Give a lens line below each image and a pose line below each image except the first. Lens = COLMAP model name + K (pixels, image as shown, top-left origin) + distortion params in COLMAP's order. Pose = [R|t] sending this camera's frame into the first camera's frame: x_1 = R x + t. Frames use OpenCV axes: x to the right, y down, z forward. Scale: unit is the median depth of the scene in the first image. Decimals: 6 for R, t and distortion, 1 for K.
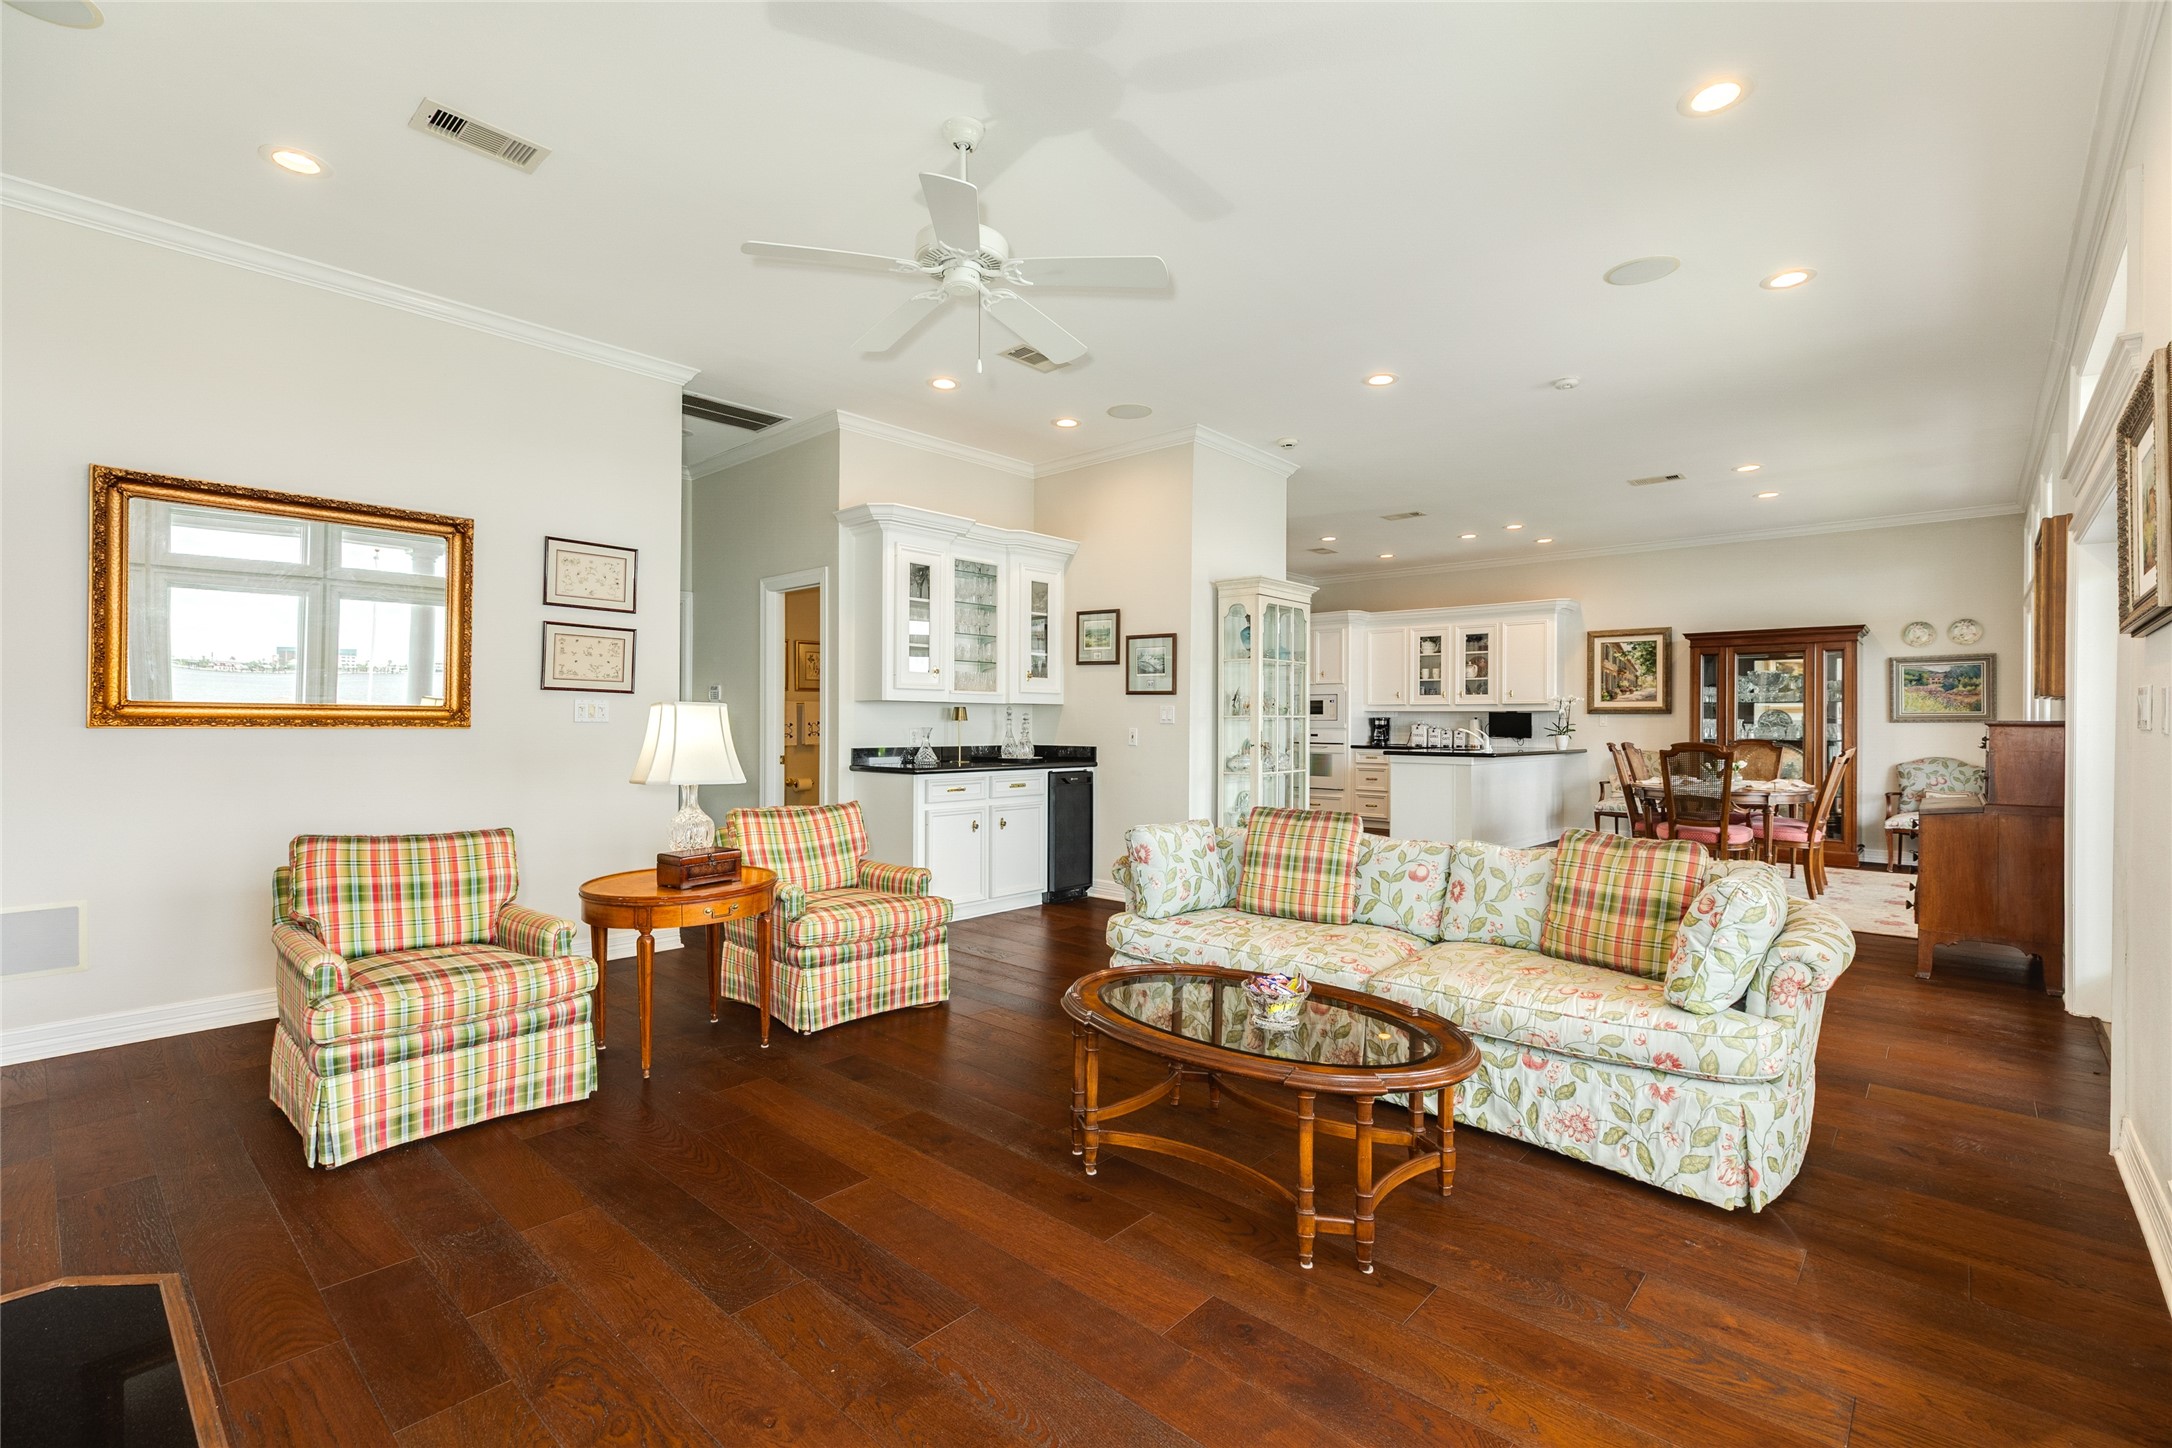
lens RADIAL K [[974.5, 0, 1083.9], [0, 974.5, 723.4], [0, 0, 1]] dist [0.008739, -0.000442]
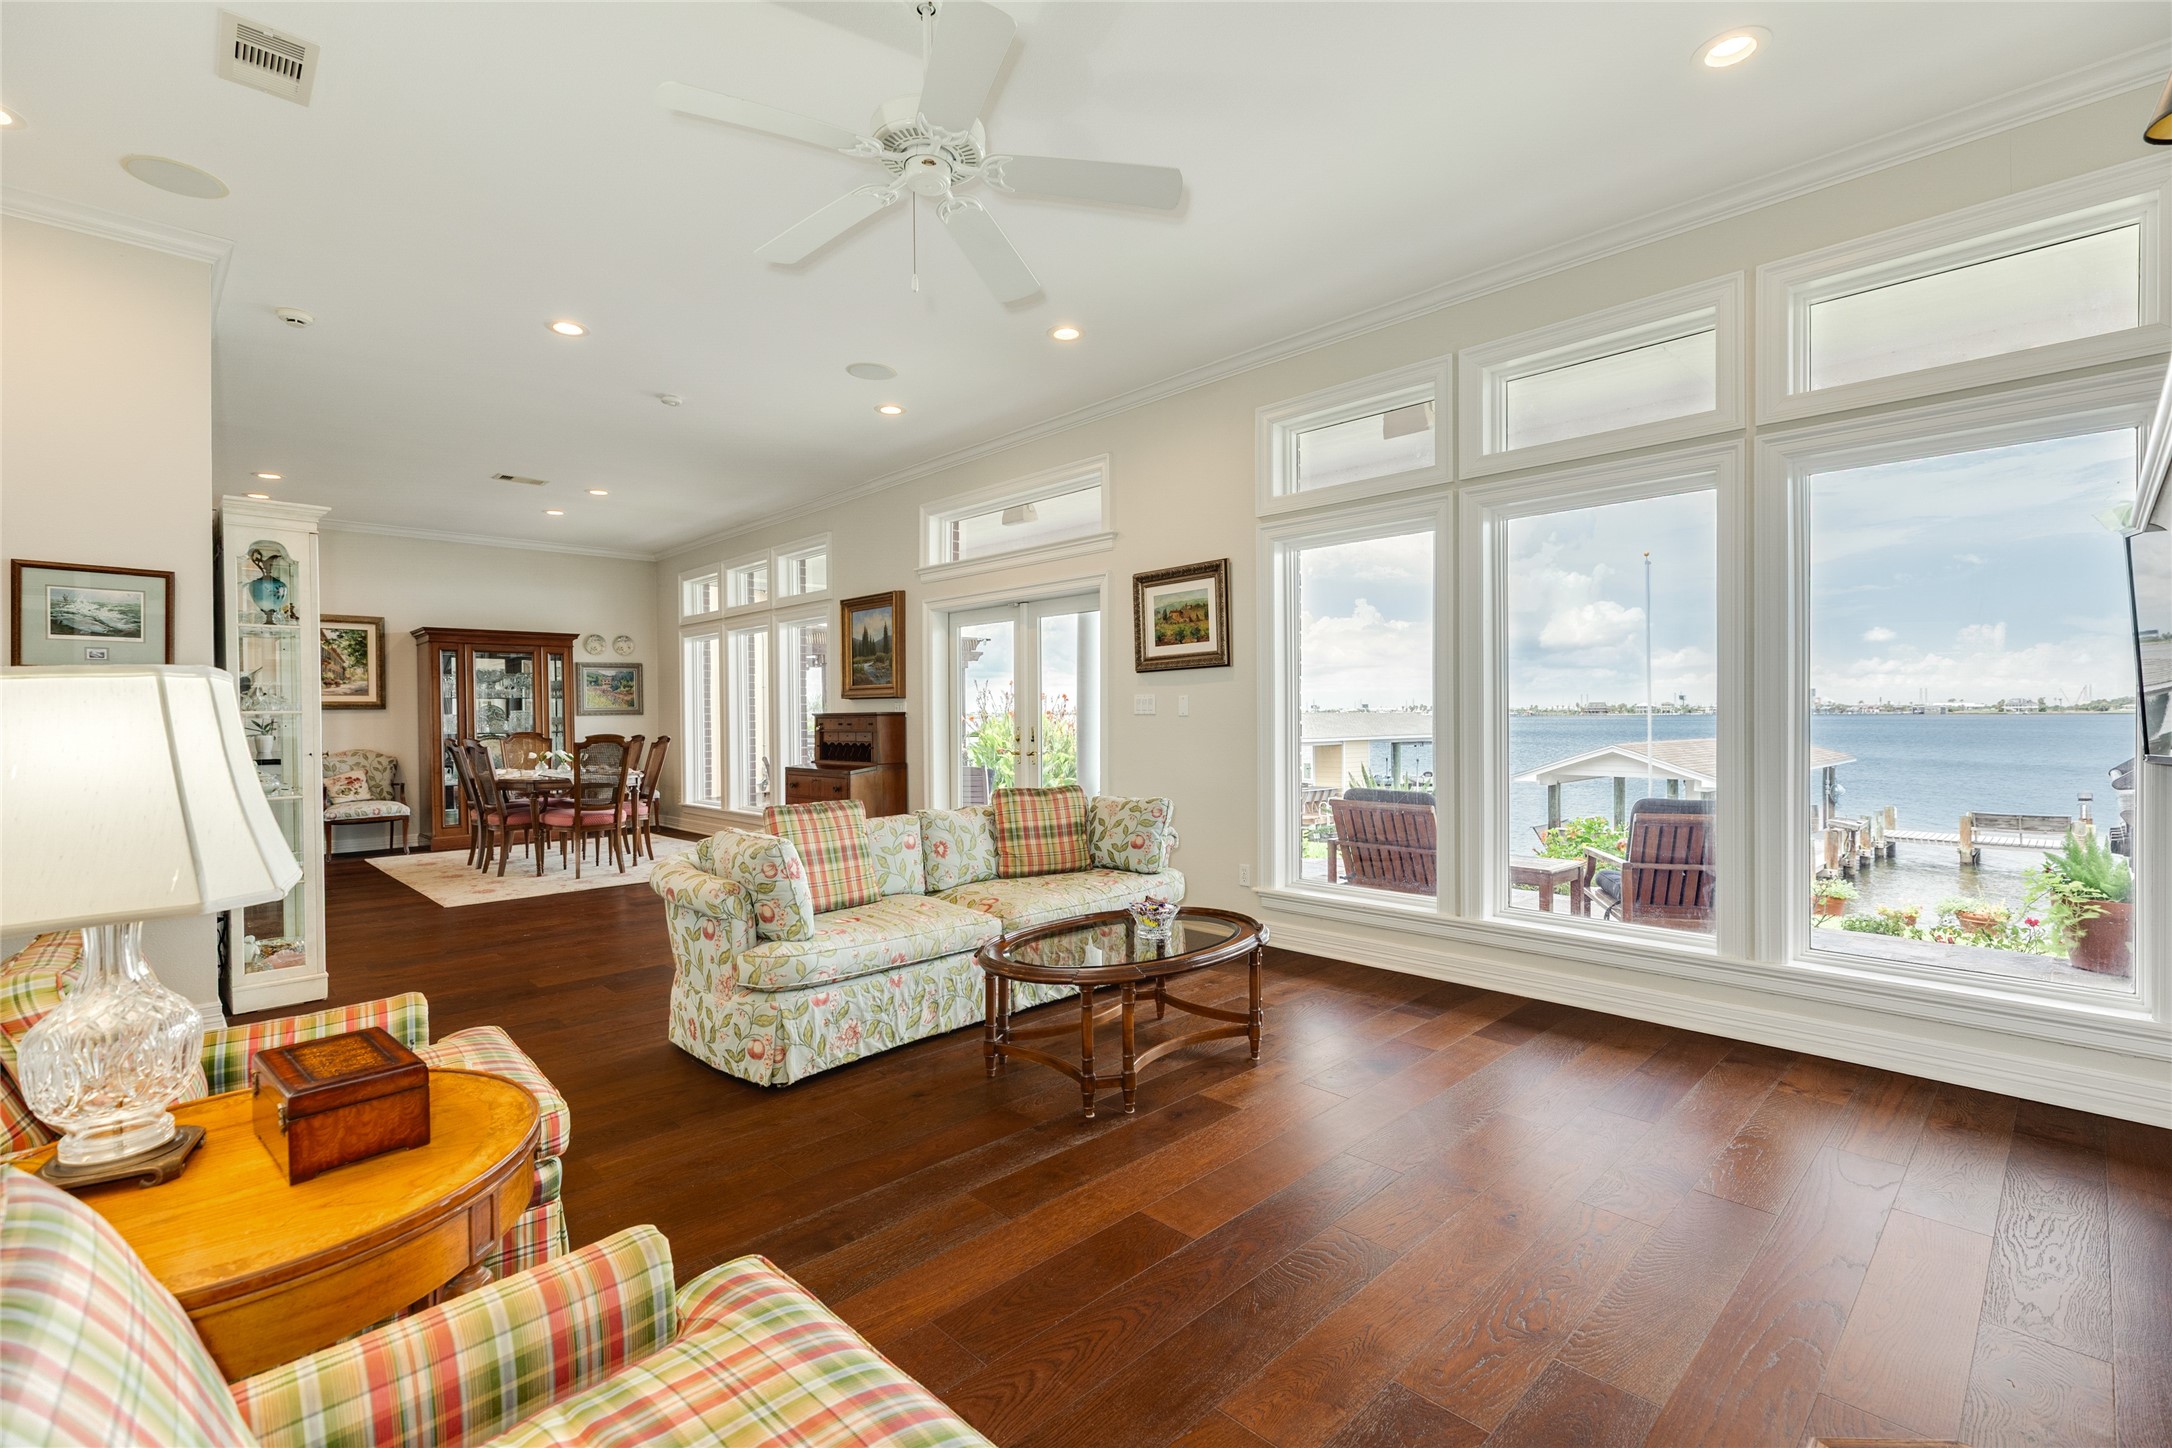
lens RADIAL K [[974.5, 0, 1083.9], [0, 974.5, 723.4], [0, 0, 1]] dist [0.008739, -0.000442]
pose [[0.066872, -0.015891, 0.997635, -0.286993], [0.012308, 0.999810, 0.015100, -0.001841], [-0.997686, 0.011269, 0.067054, 0.250287]]
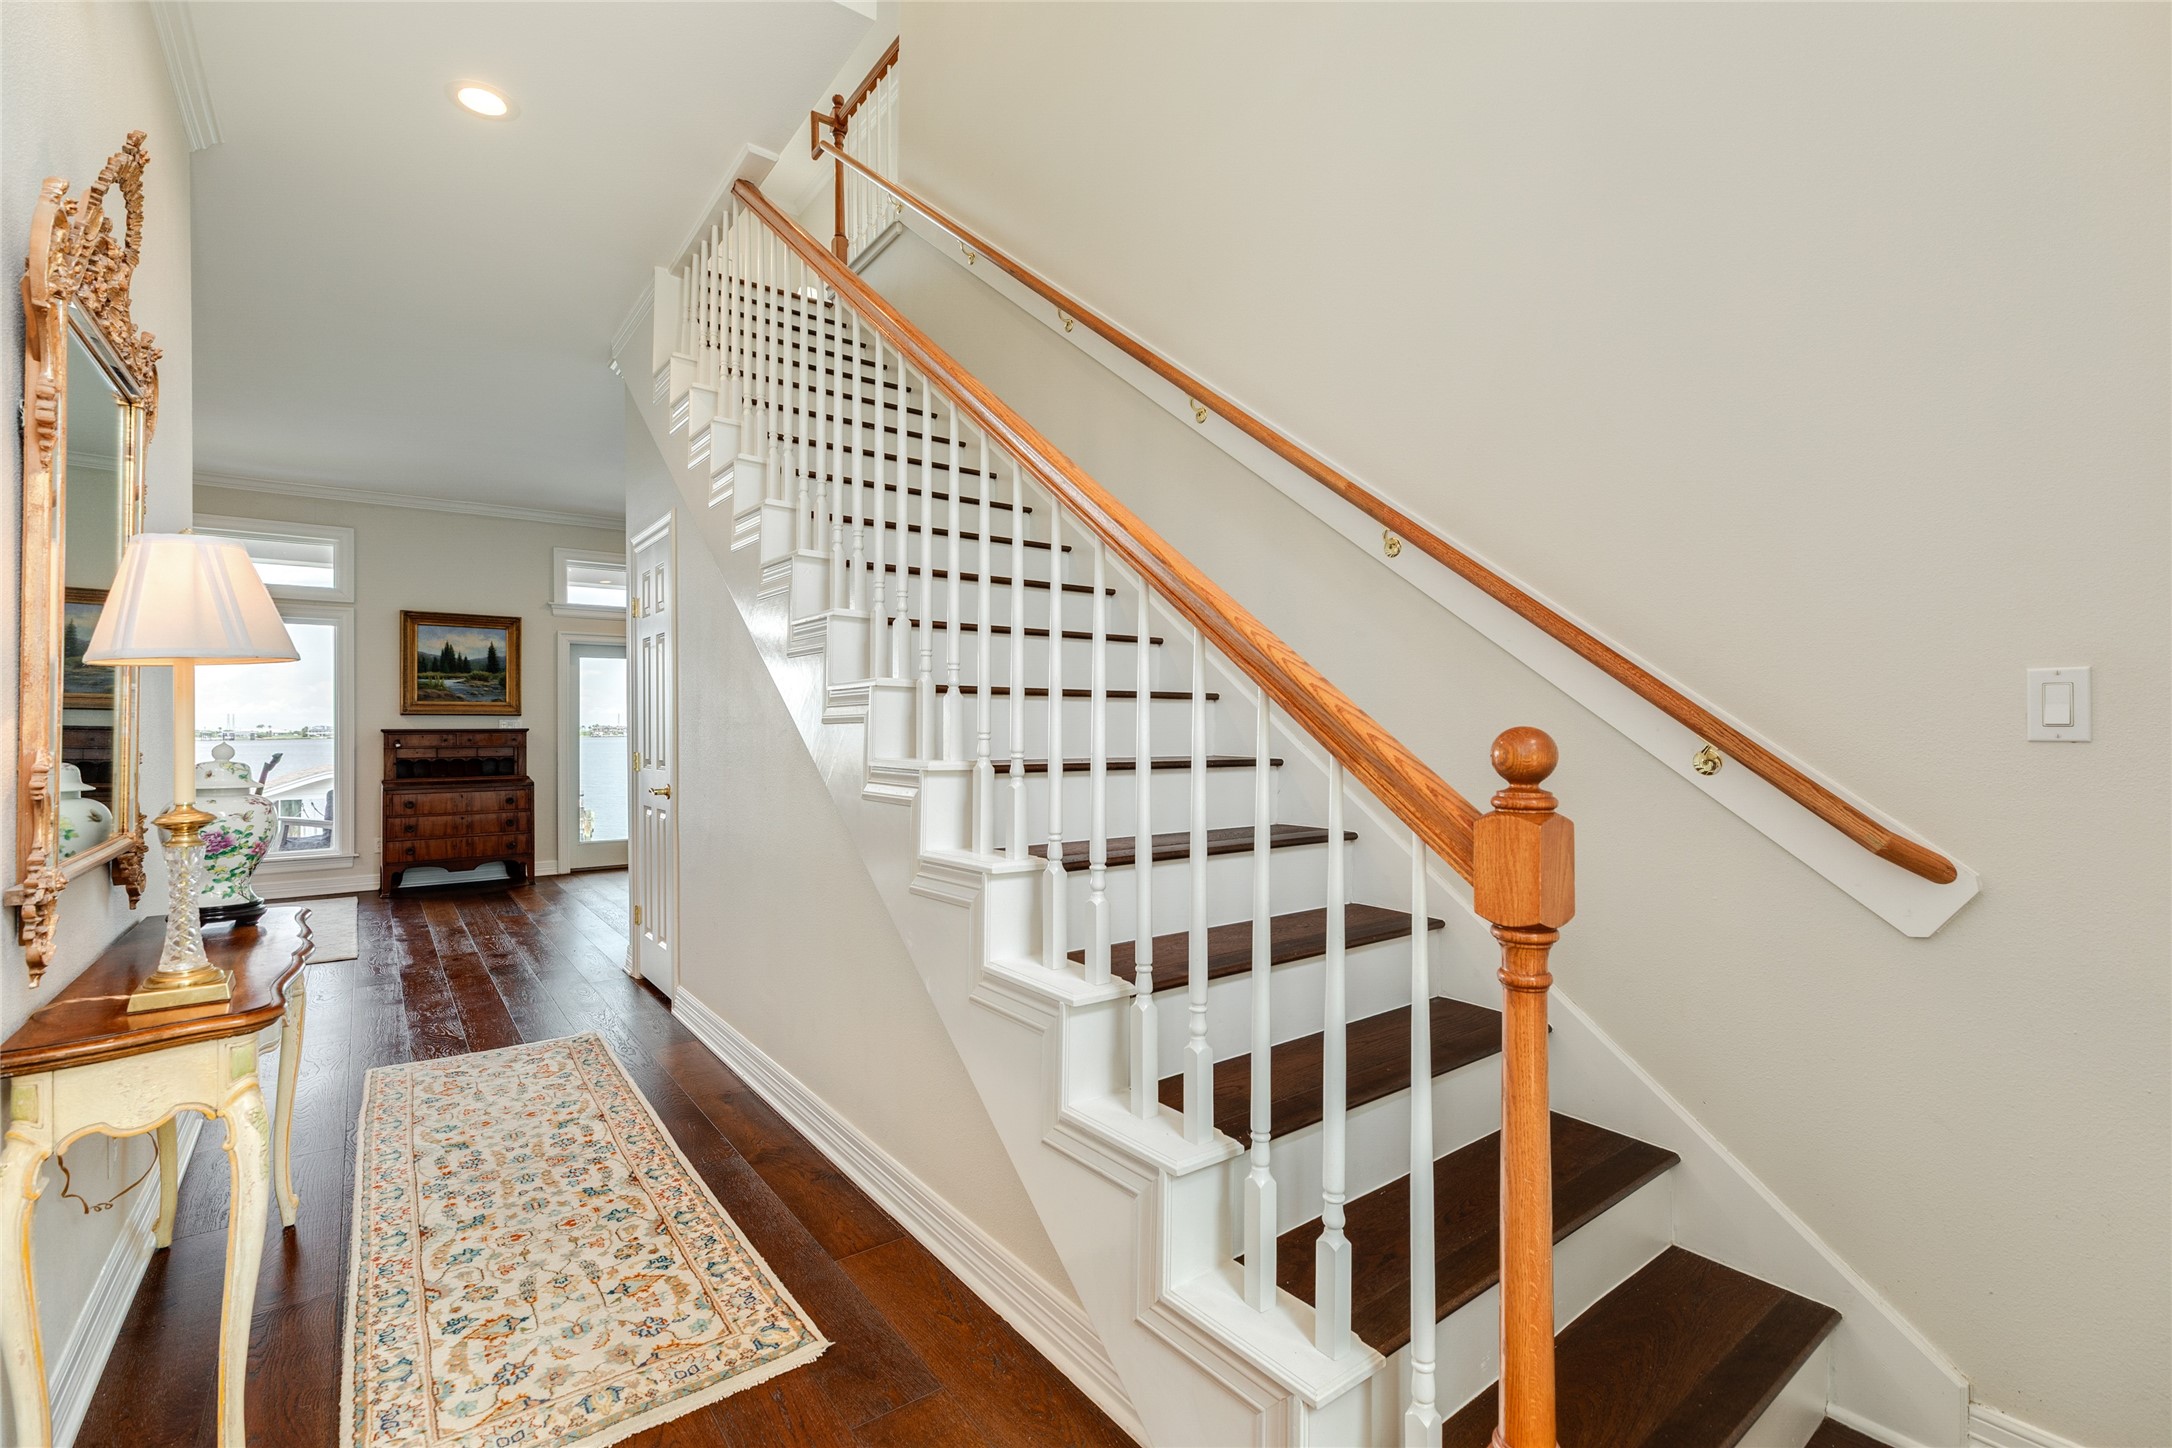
lens RADIAL K [[974.5, 0, 1083.9], [0, 974.5, 723.4], [0, 0, 1]] dist [0.008739, -0.000442]
pose [[-0.980170, -0.000917, 0.198154, -0.178960], [-0.002476, 0.999968, -0.007621, -0.000293], [-0.198141, -0.007960, -0.980141, 1.119196]]
